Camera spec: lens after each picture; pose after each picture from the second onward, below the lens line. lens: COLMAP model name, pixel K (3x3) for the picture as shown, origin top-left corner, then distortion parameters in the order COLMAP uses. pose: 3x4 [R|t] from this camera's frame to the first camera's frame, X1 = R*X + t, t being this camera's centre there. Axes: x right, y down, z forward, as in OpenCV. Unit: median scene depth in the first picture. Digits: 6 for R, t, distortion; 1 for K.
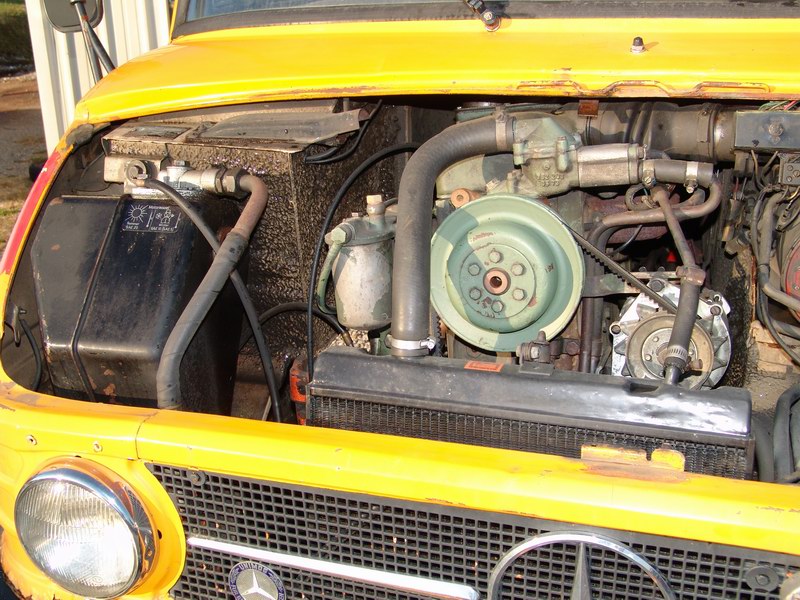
lens RADIAL K [[916.2, 0, 400.0], [0, 916.2, 300.0], [0, 0, 1]] dist [-0.087461, 0.209766]
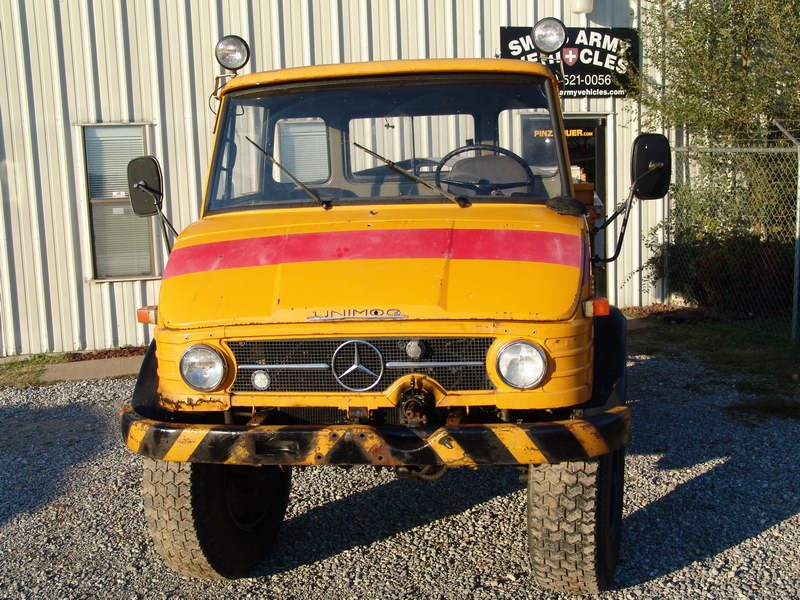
lens RADIAL K [[1022.4, 0, 400.0], [0, 1022.4, 300.0], [0, 0, 1]] dist [0.009331, 0.026811]
pose [[0.989028, -0.039627, 0.142315, -0.171297], [0.068093, 0.977197, -0.201118, 0.788217], [-0.131100, 0.208602, 0.969174, -2.567192]]
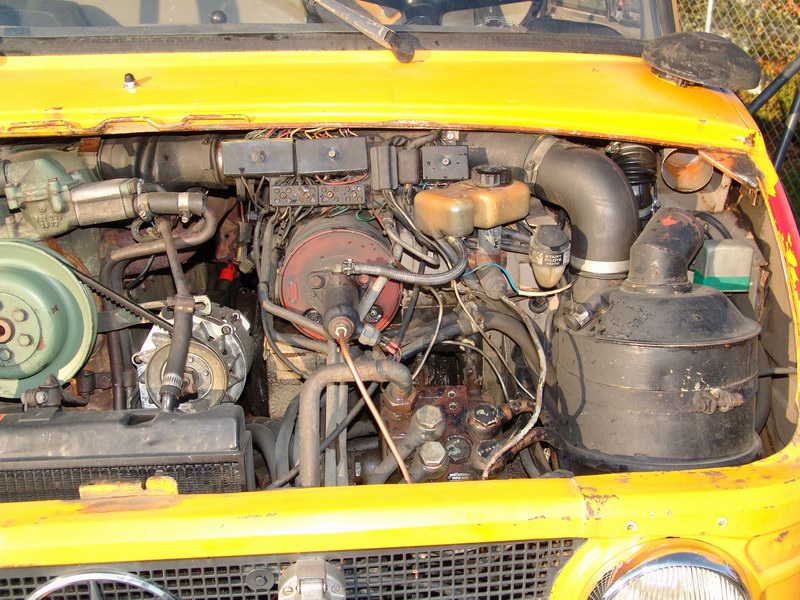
lens RADIAL K [[916.2, 0, 400.0], [0, 916.2, 300.0], [0, 0, 1]] dist [-0.087461, 0.209766]
pose [[0.934043, -0.118402, 0.336964, 0.181800], [0.119000, 0.992713, 0.018957, -0.019404], [-0.336753, 0.022392, 0.941327, -0.066092]]
